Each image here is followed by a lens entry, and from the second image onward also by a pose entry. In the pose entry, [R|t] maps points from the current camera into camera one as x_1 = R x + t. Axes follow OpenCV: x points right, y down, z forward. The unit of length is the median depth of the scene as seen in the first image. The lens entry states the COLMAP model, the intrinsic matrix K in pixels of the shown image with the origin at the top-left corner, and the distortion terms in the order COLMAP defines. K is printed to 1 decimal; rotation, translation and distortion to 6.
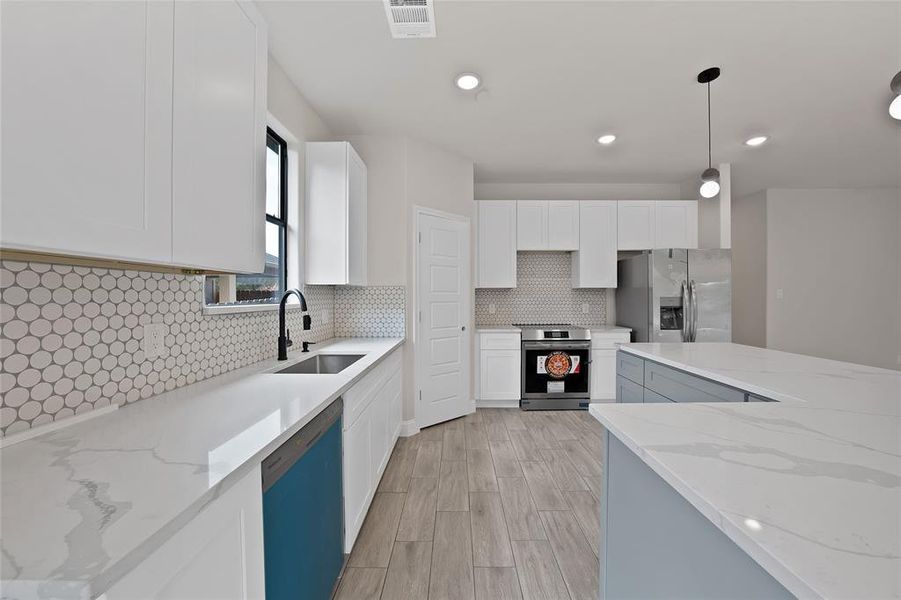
lens RADIAL K [[324.2, 0, 450.8], [0, 324.2, 296.3], [0, 0, 1]] dist [-0.000582, -0.000025]
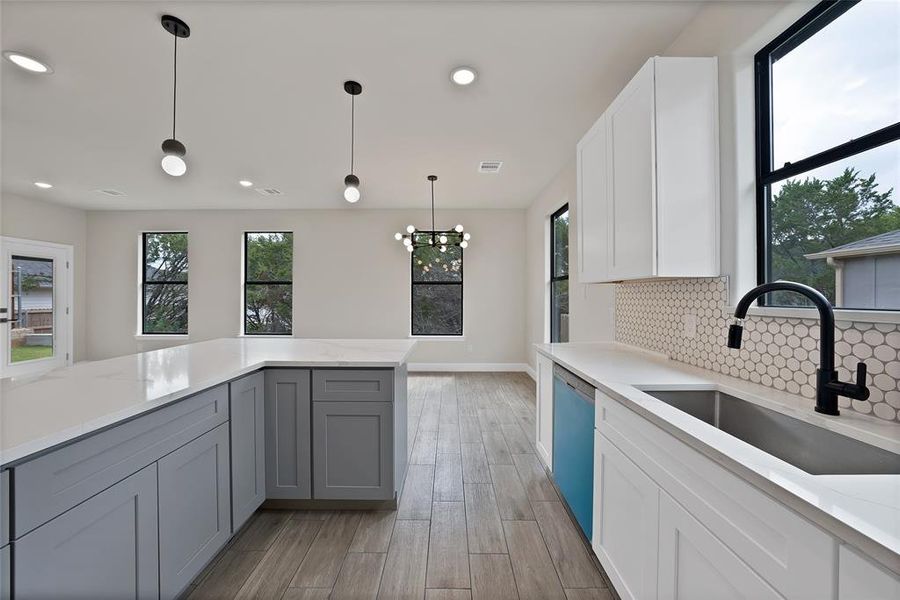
lens RADIAL K [[323.8, 0, 450.3], [0, 323.8, 296.3], [0, 0, 1]] dist [-0.000582, -0.000025]
pose [[-0.999803, 0.002018, -0.019732, 0.064553], [0.002004, 0.999998, 0.000701, 0.000129], [0.019733, 0.000661, -0.999805, 0.853827]]
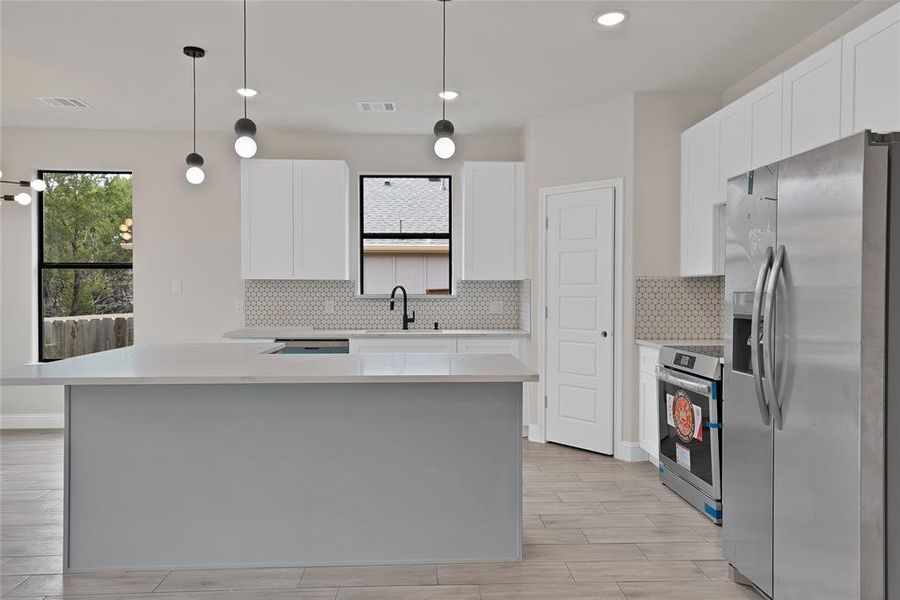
lens RADIAL K [[577.5, 0, 450.0], [0, 577.5, 300.0], [0, 0, 1]] dist [0.000124, 0.000013]
pose [[0.087988, 0.016193, -0.995990, 1.288927], [-0.001932, 0.999869, 0.016085, 0.002281], [0.996120, 0.000509, 0.088008, 0.542474]]
